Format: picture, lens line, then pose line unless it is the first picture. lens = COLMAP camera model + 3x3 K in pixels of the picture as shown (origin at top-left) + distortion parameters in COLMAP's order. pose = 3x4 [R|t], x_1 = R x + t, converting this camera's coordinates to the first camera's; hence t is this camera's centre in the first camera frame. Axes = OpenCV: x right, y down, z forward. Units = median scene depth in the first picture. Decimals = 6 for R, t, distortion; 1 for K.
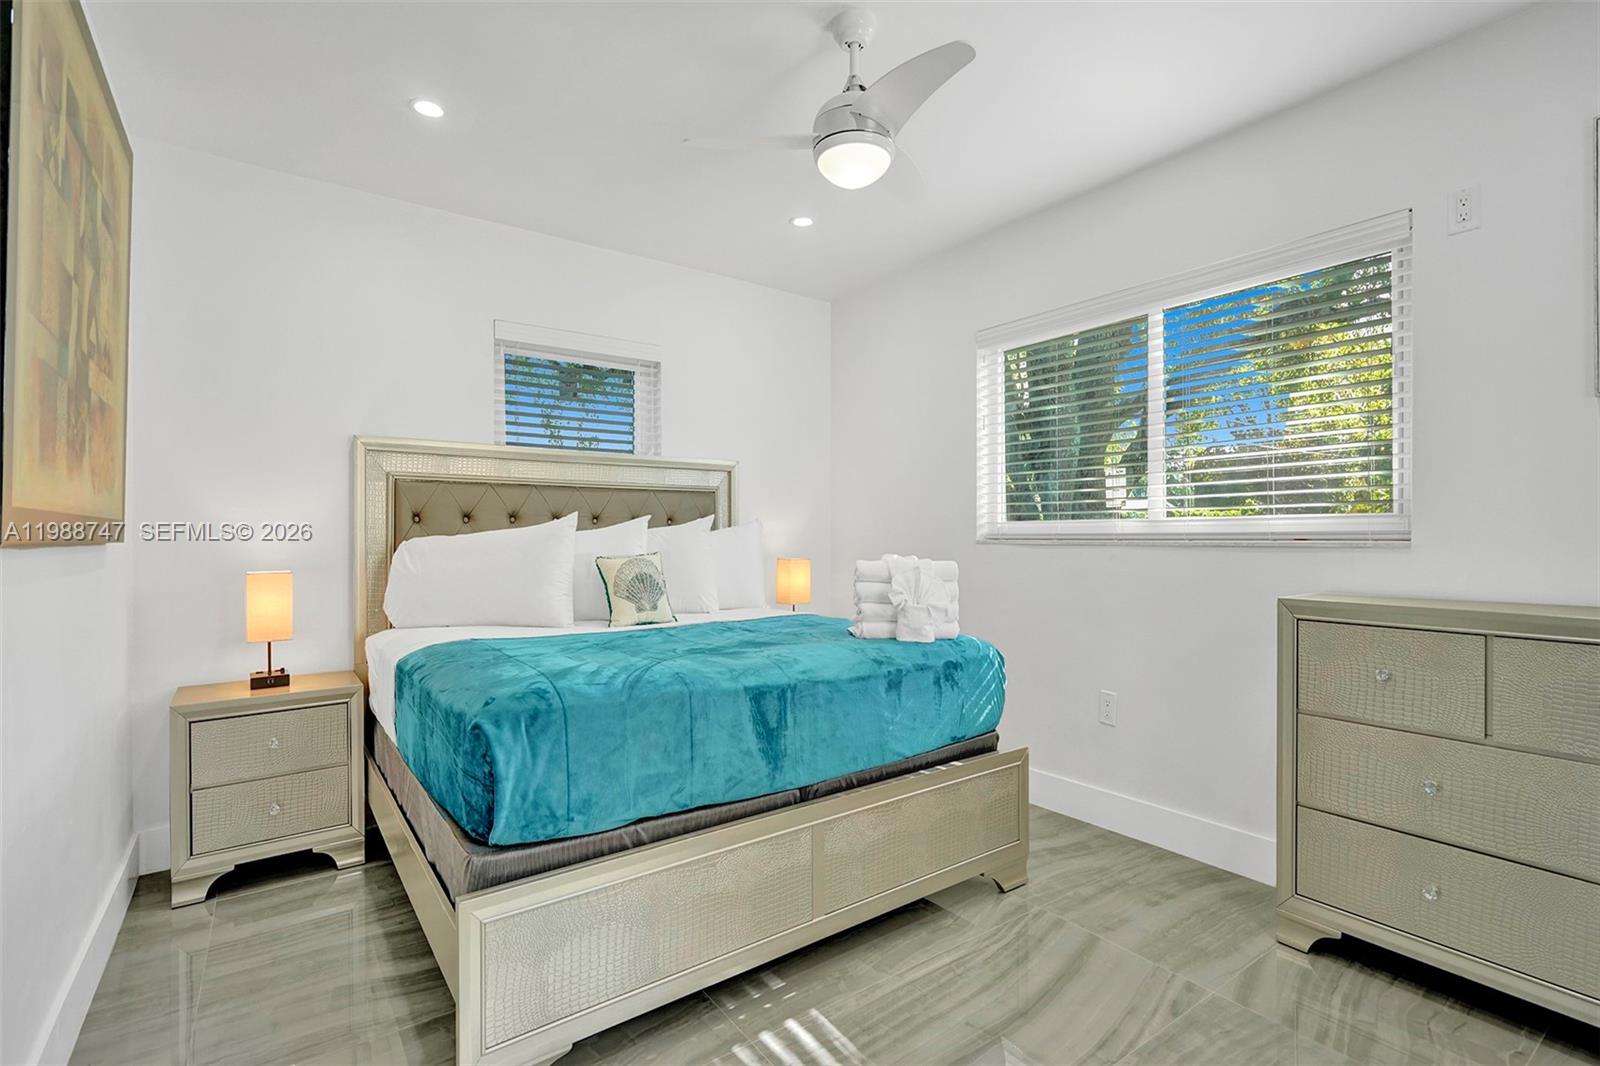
lens RADIAL K [[730.5, 0, 799.0], [0, 730.5, 535.9], [0, 0, 1]] dist [-0.001287, 0.000999]
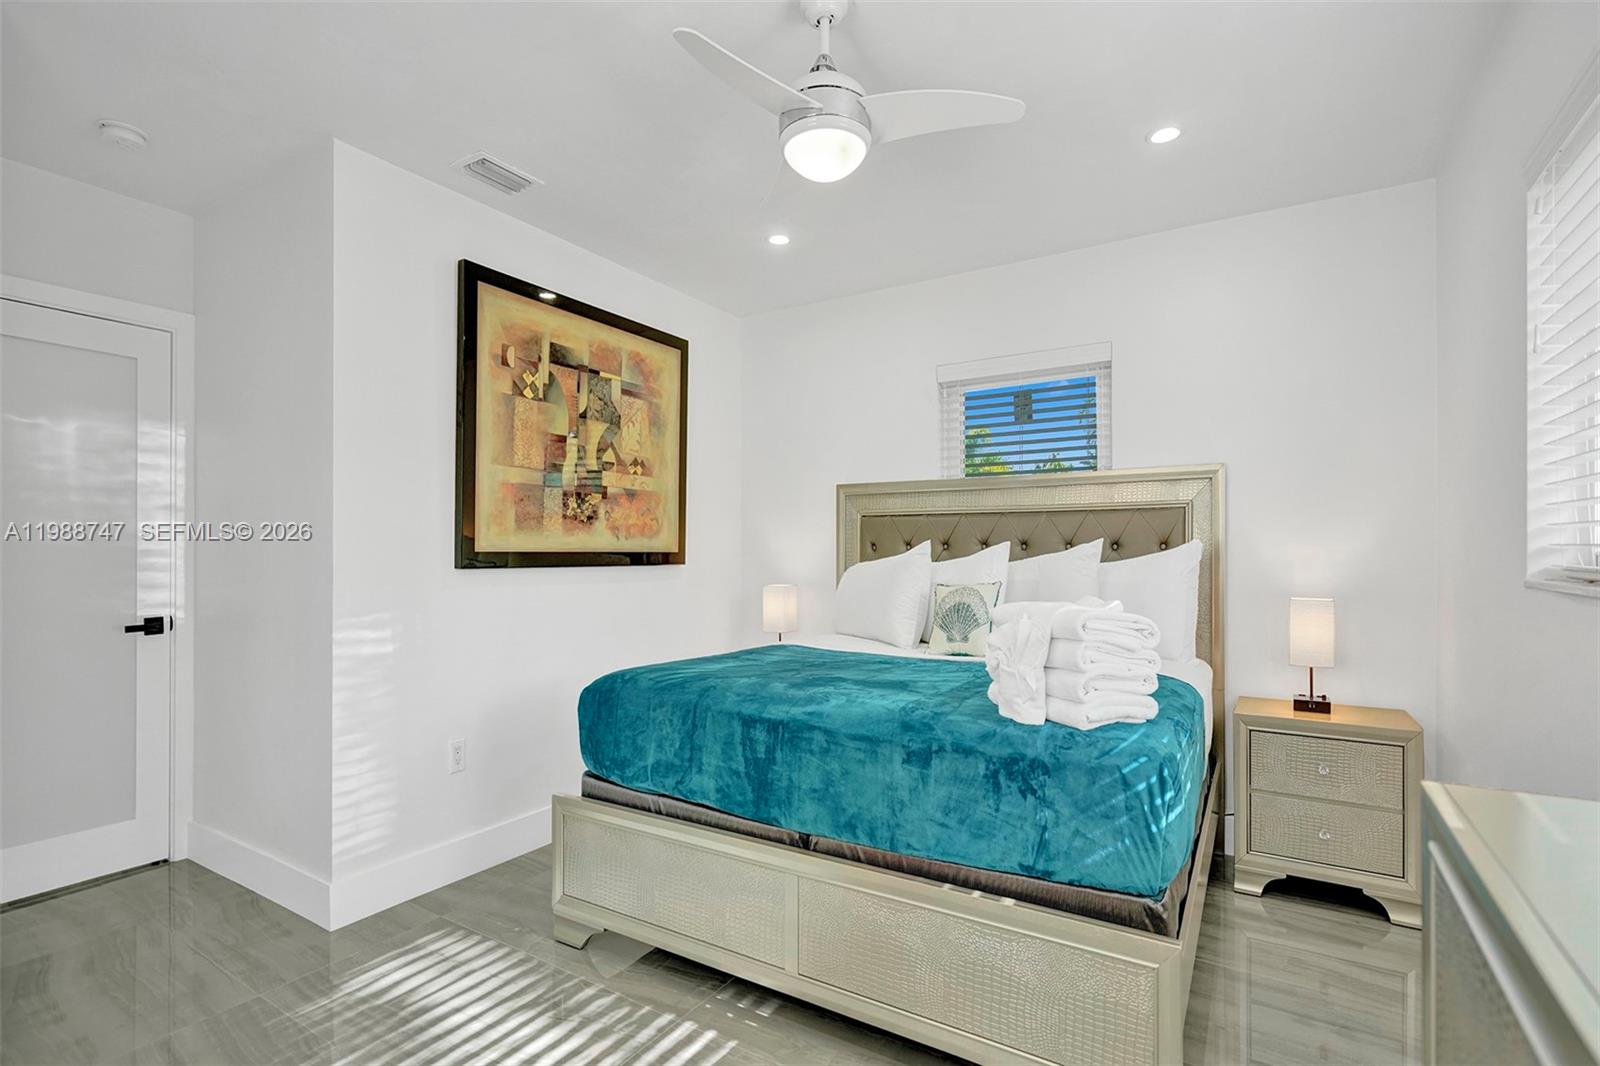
lens RADIAL K [[743.6, 0, 802.7], [0, 743.6, 554.8], [0, 0, 1]] dist [-0.000391, 0.000039]
pose [[0.385143, 0.002808, -0.922852, 0.829202], [0.000273, 0.999995, 0.003157, -0.021363], [0.922857, -0.001468, 0.385141, 0.574281]]
